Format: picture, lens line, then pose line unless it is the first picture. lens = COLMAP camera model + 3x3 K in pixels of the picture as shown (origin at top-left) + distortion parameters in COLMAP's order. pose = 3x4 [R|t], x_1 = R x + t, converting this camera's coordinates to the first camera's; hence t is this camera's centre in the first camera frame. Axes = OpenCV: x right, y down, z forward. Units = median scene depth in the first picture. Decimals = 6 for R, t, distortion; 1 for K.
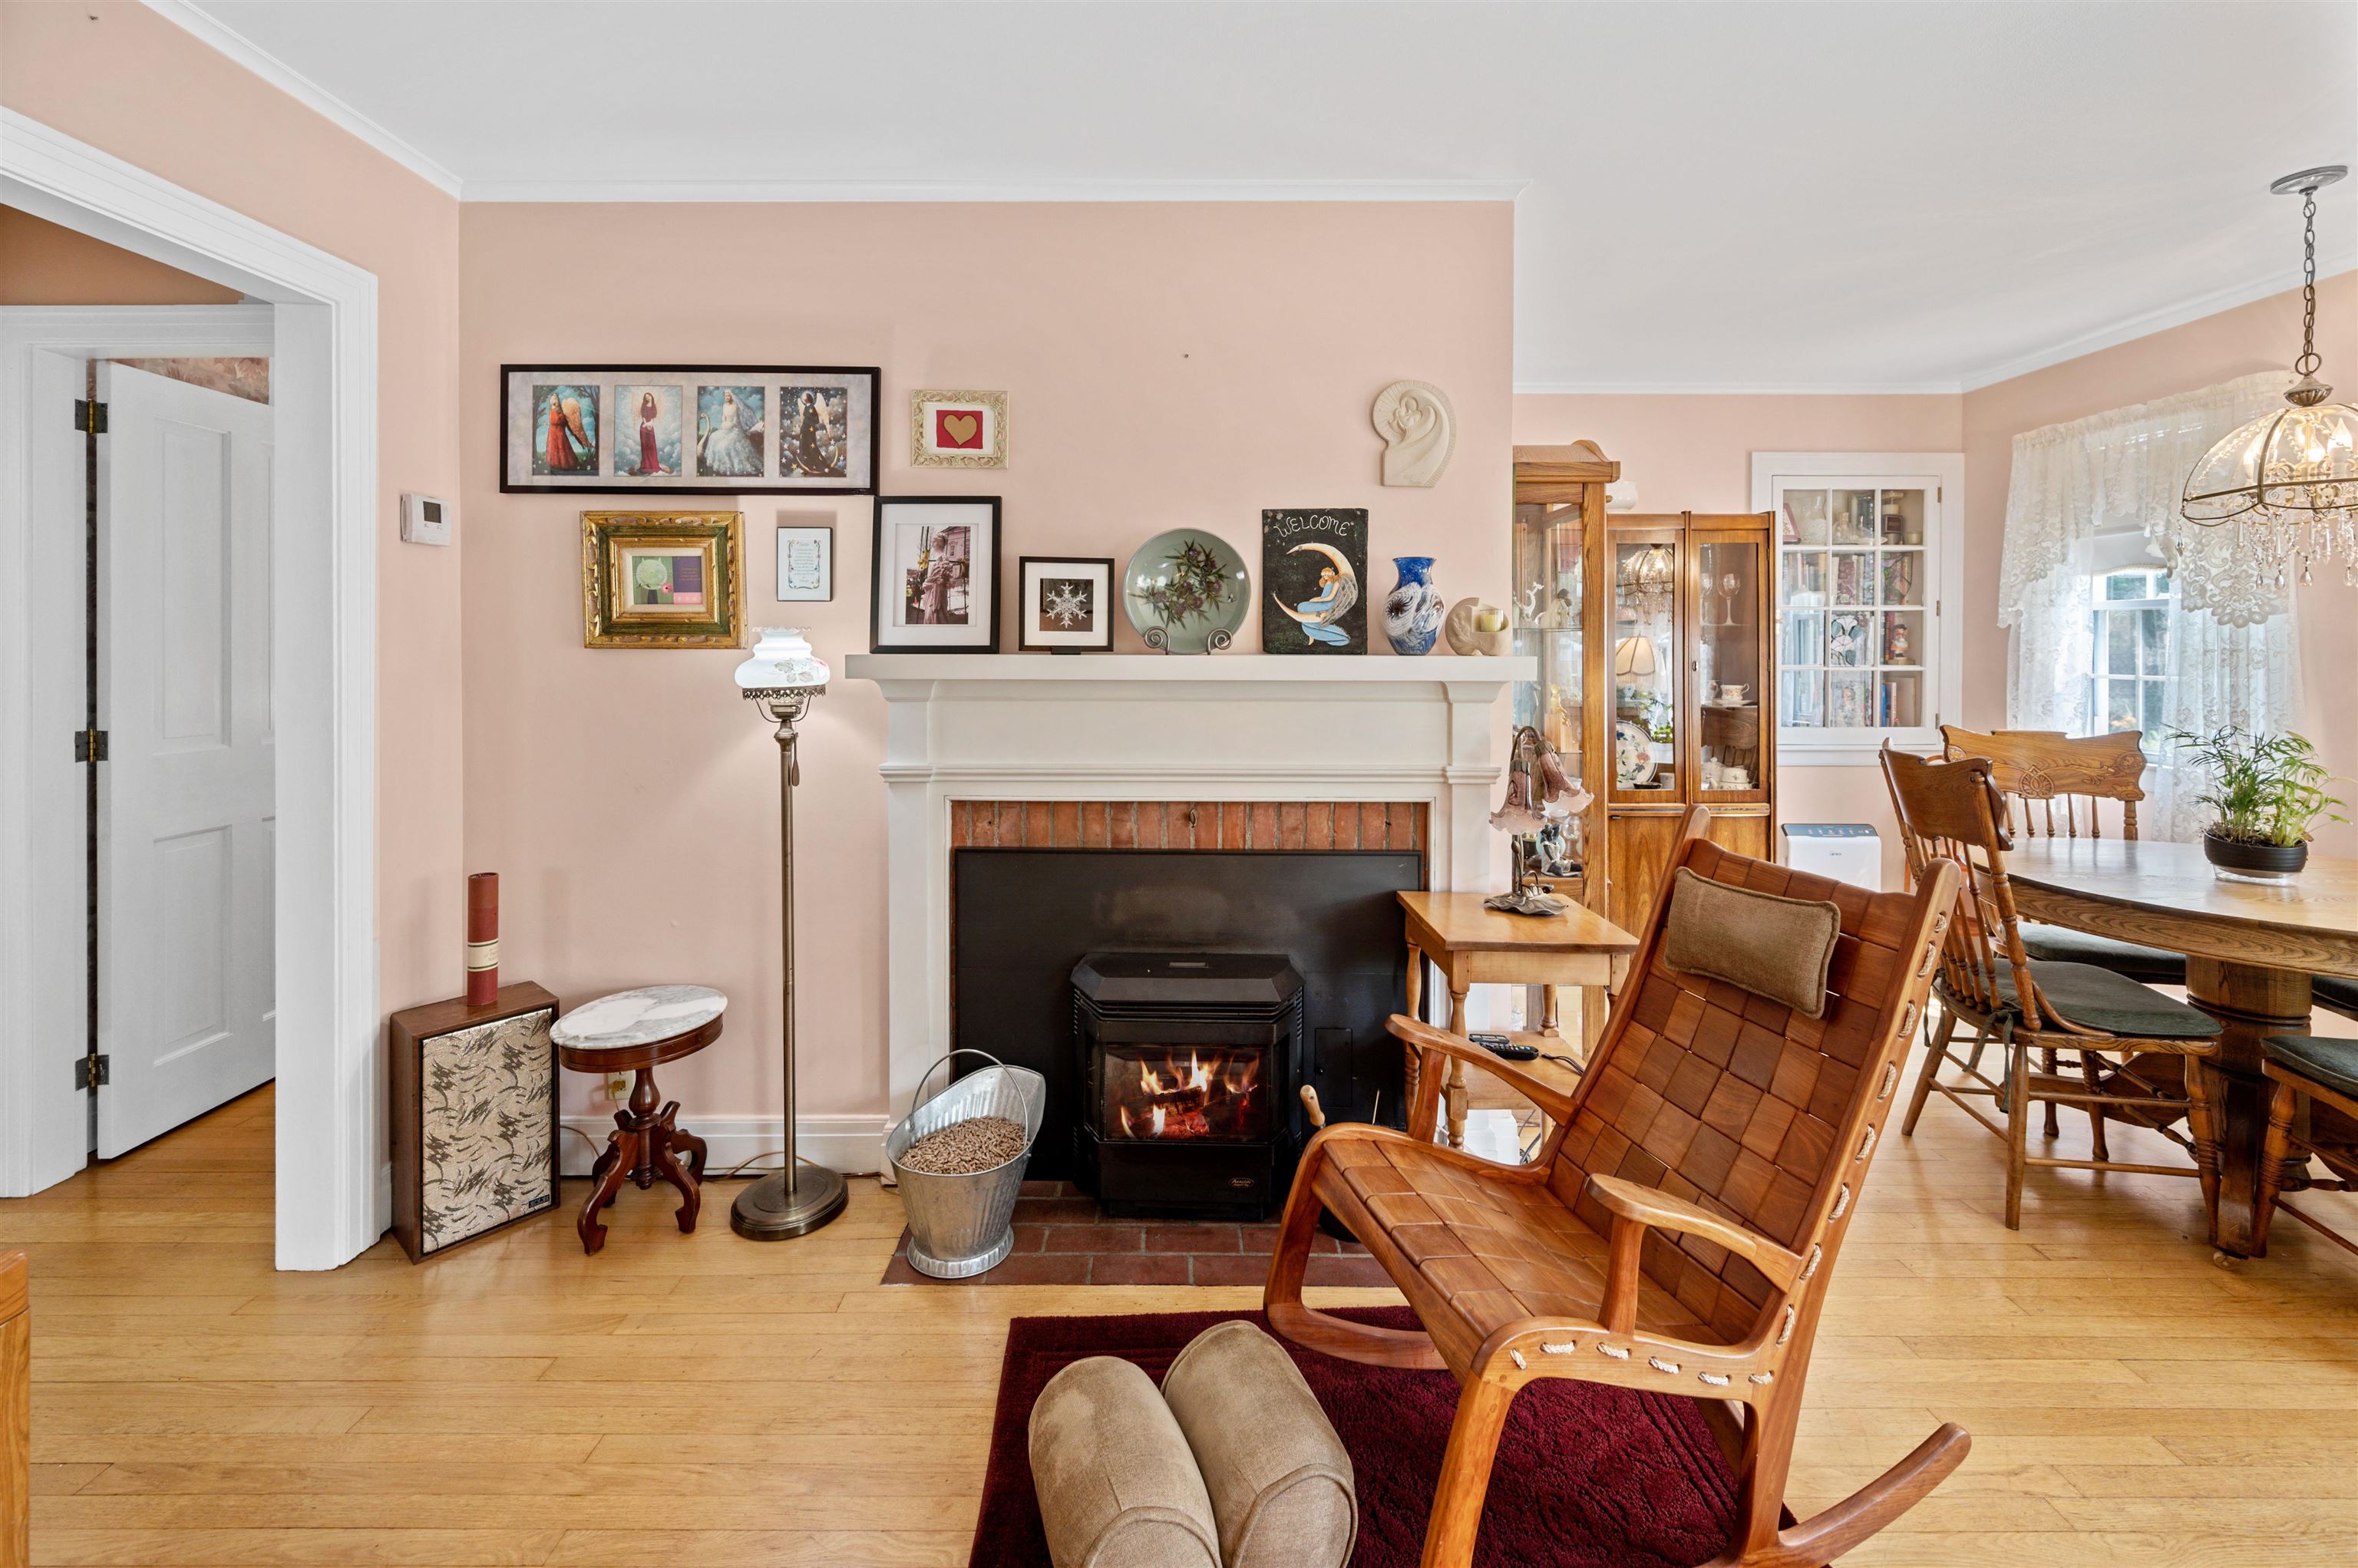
lens RADIAL K [[971.5, 0, 1165.2], [0, 971.5, 643.6], [0, 0, 1]] dist [-0.000596, -0.000099]
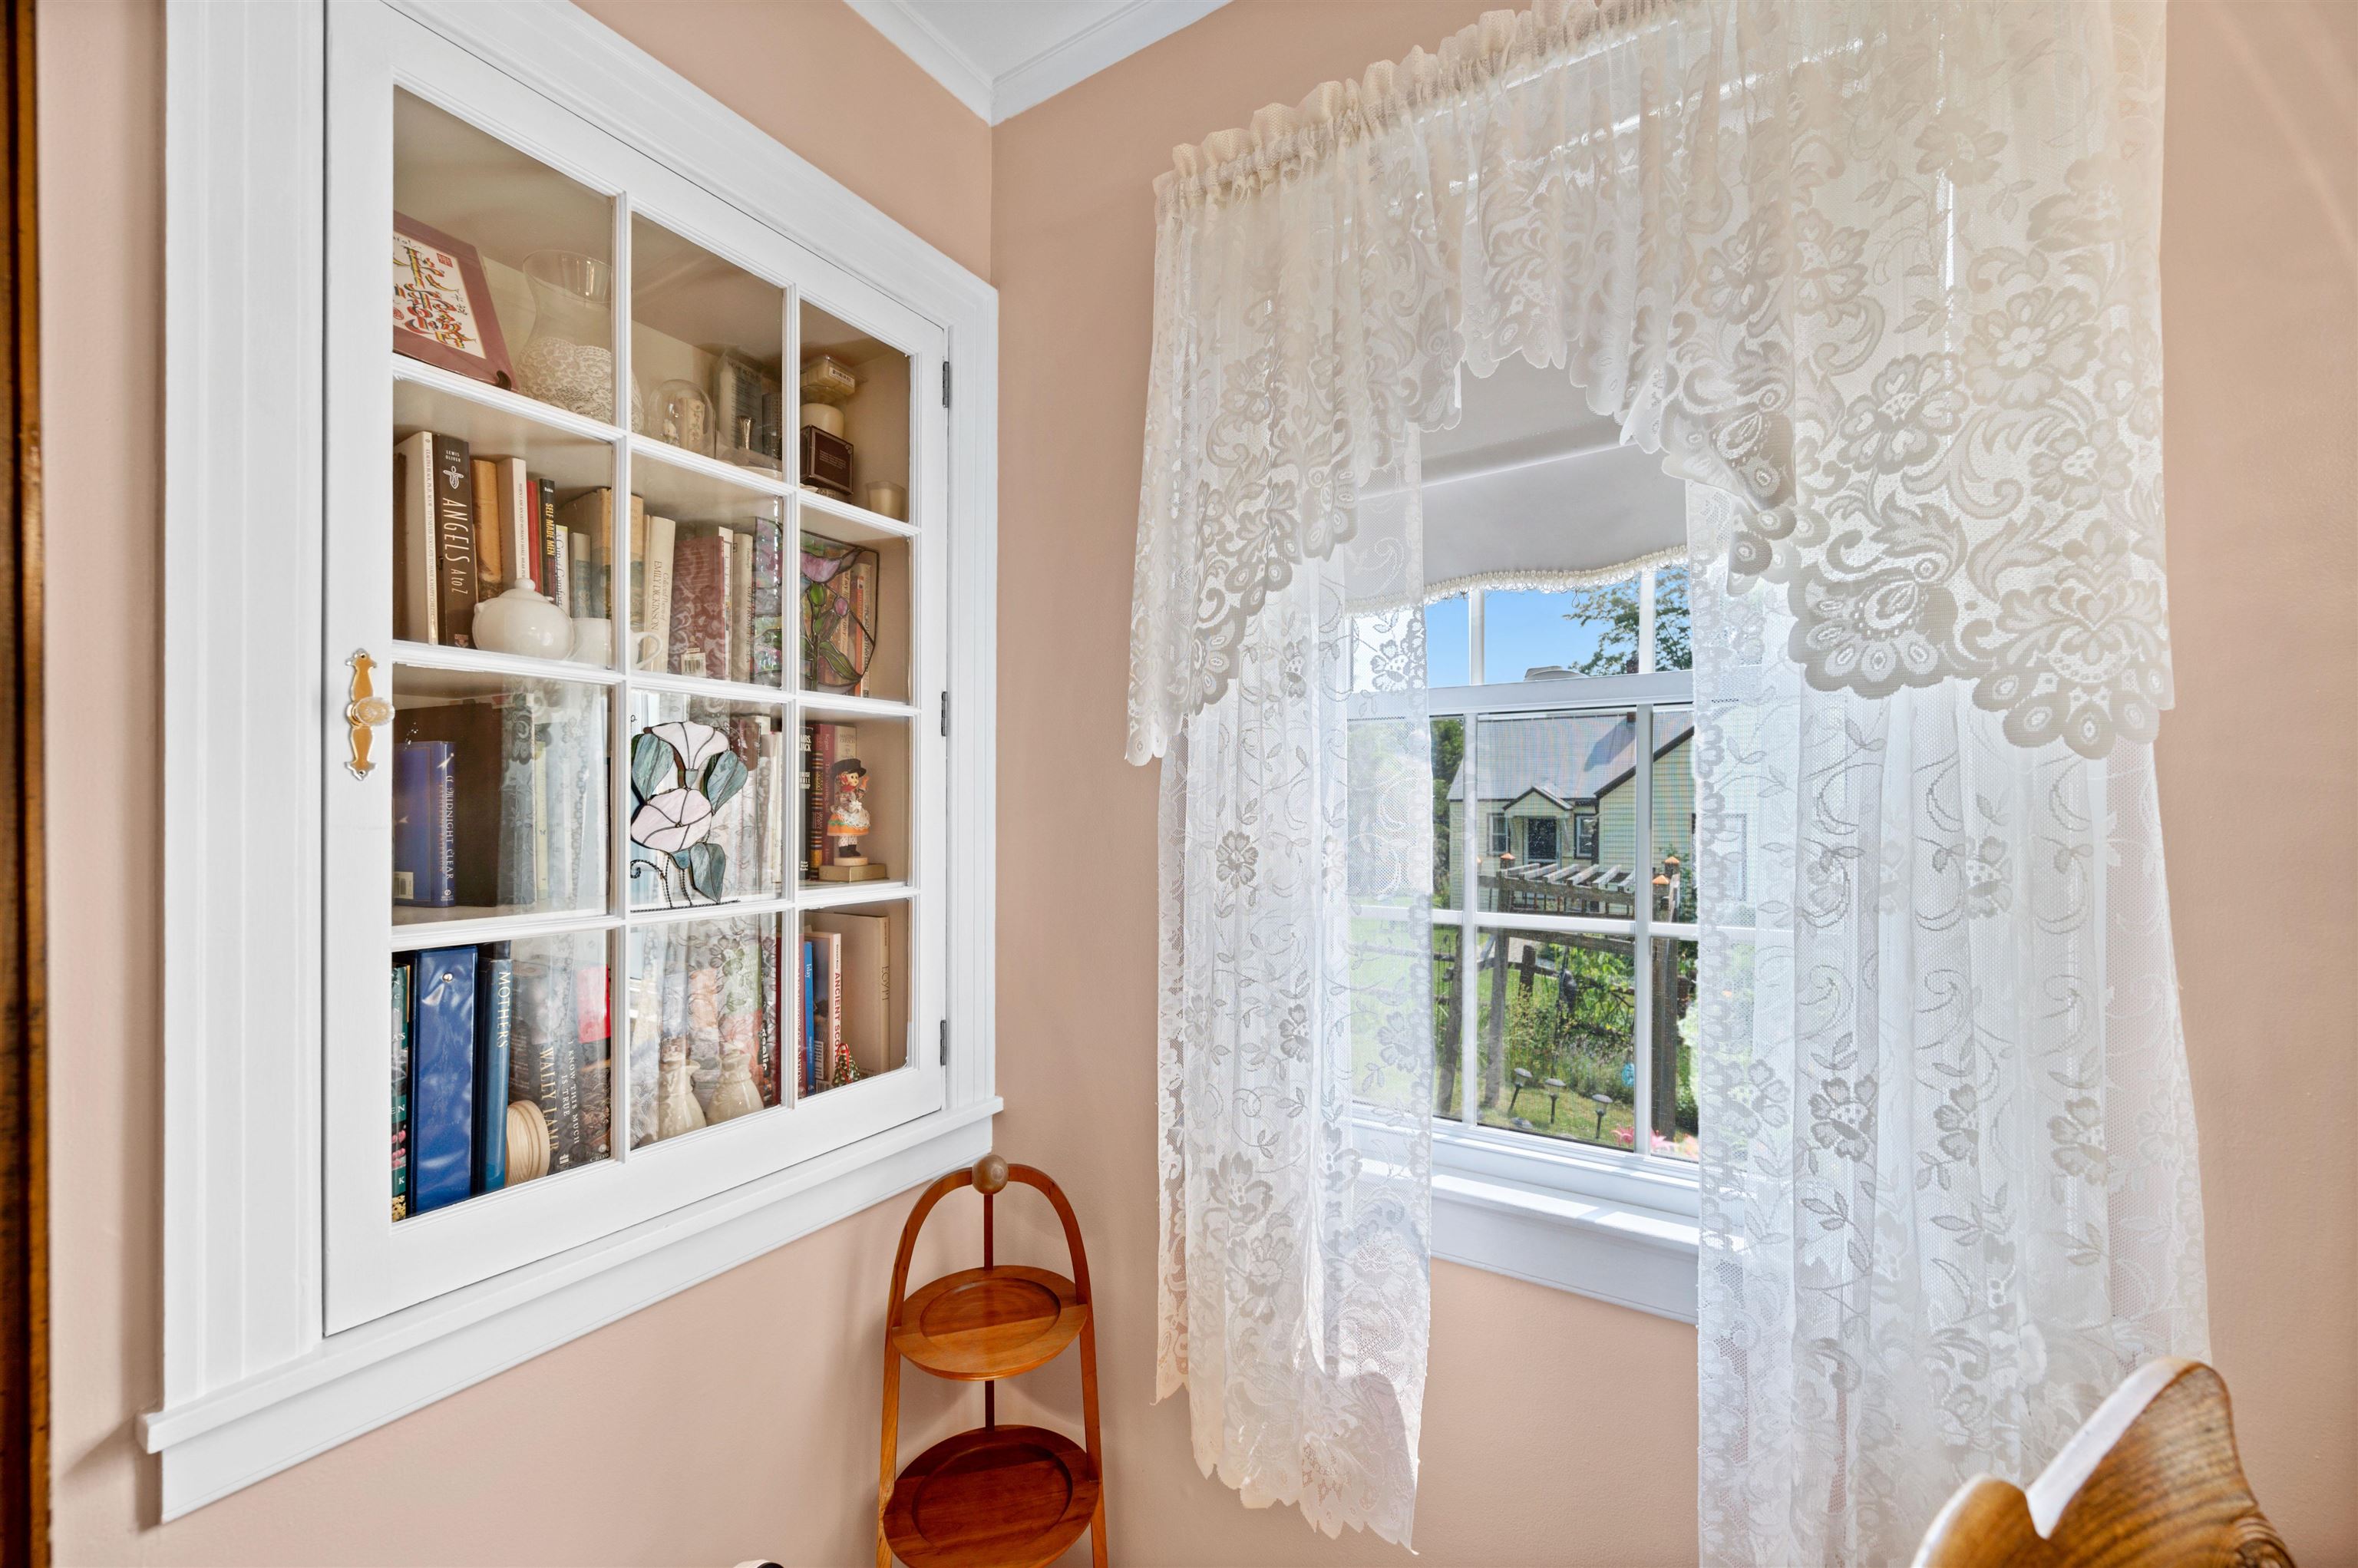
lens RADIAL K [[939.2, 0, 1177.5], [0, 939.2, 802.4], [0, 0, 1]] dist [0.001359, -0.000564]
pose [[0.516385, -0.000593, 0.856356, 1.005007], [0.004798, 0.999986, -0.002201, -0.006721], [-0.856343, 0.005245, 0.516381, 1.375350]]
